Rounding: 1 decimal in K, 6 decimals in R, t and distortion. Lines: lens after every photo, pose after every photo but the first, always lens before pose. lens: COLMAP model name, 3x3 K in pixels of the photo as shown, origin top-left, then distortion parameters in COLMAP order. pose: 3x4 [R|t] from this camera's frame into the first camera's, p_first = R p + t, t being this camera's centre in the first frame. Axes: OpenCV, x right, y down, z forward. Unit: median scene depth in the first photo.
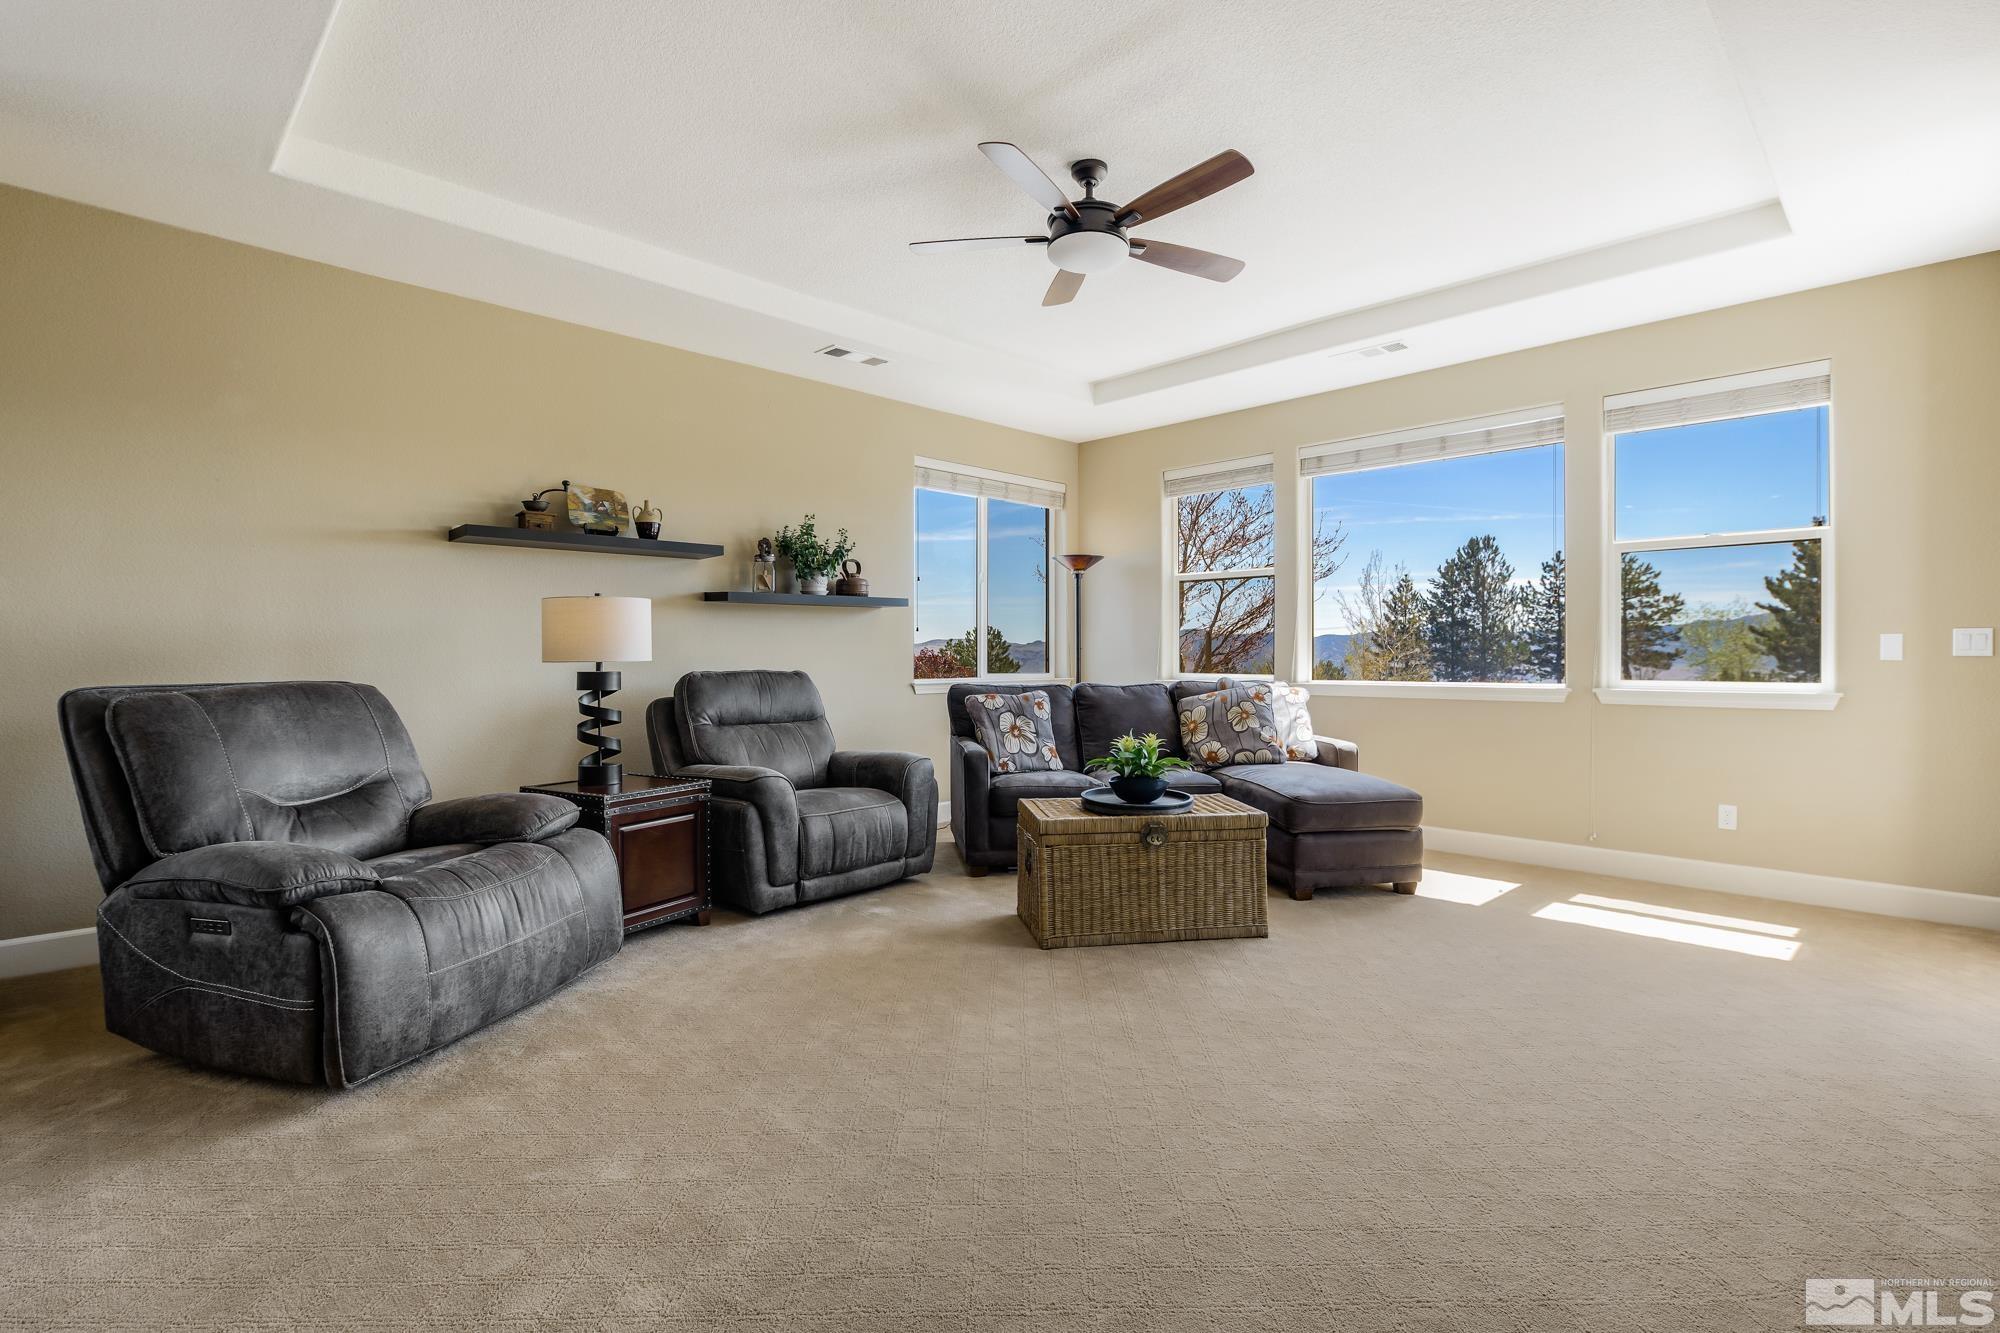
lens RADIAL K [[932.4, 0, 1005.9], [0, 932.4, 665.4], [0, 0, 1]] dist [0.006359, 0.000456]
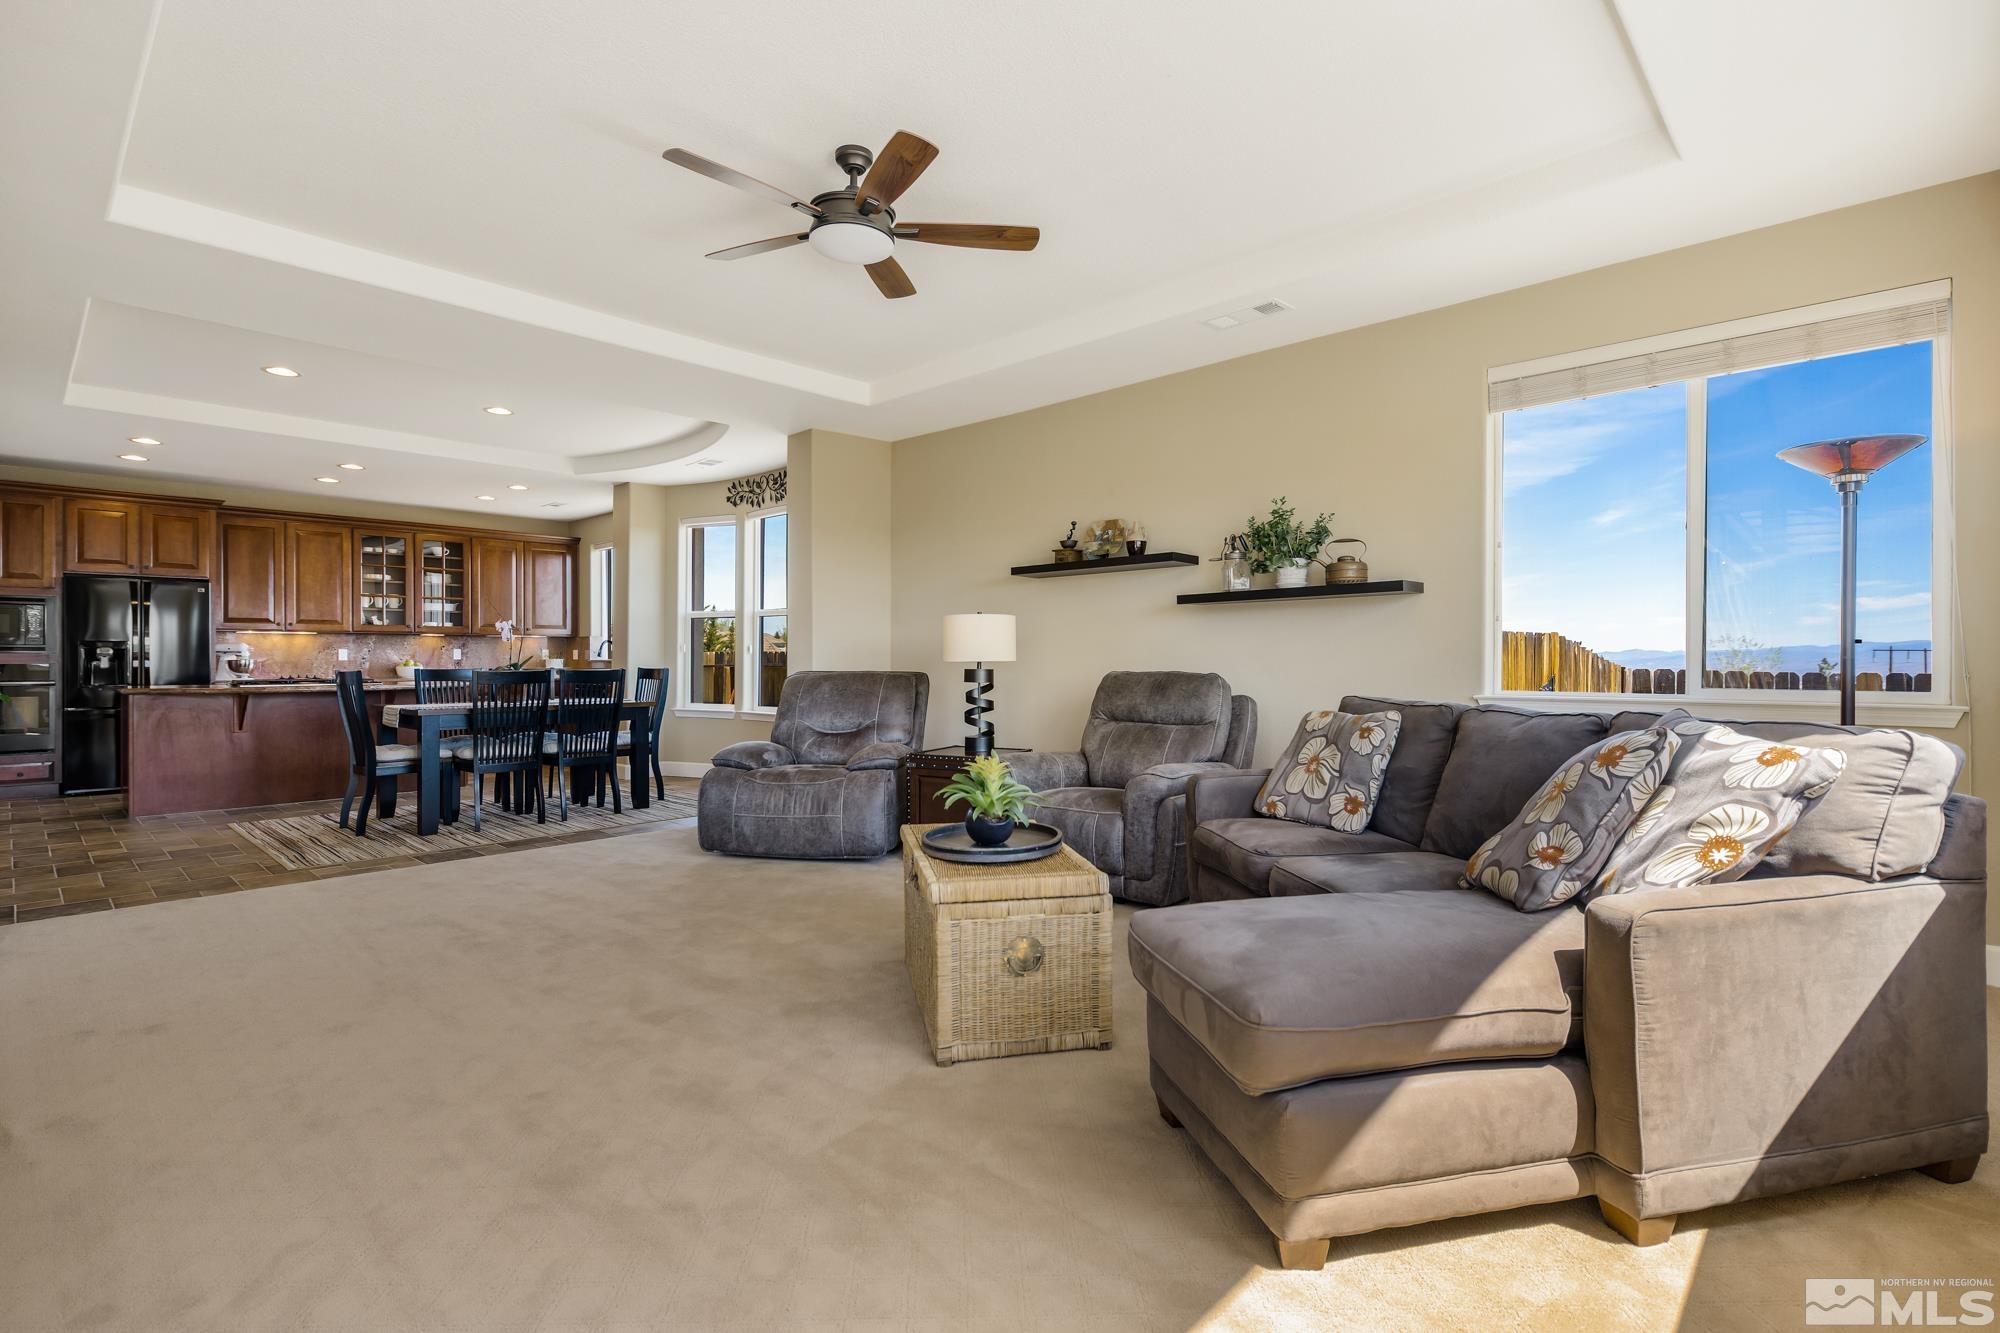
lens RADIAL K [[932.4, 0, 1005.9], [0, 932.4, 665.4], [0, 0, 1]] dist [0.006359, 0.000456]
pose [[0.038005, 0.012497, -0.999199, 0.726930], [-0.000871, 0.999922, 0.012473, -0.013379], [0.999277, 0.000396, 0.038012, 0.765386]]
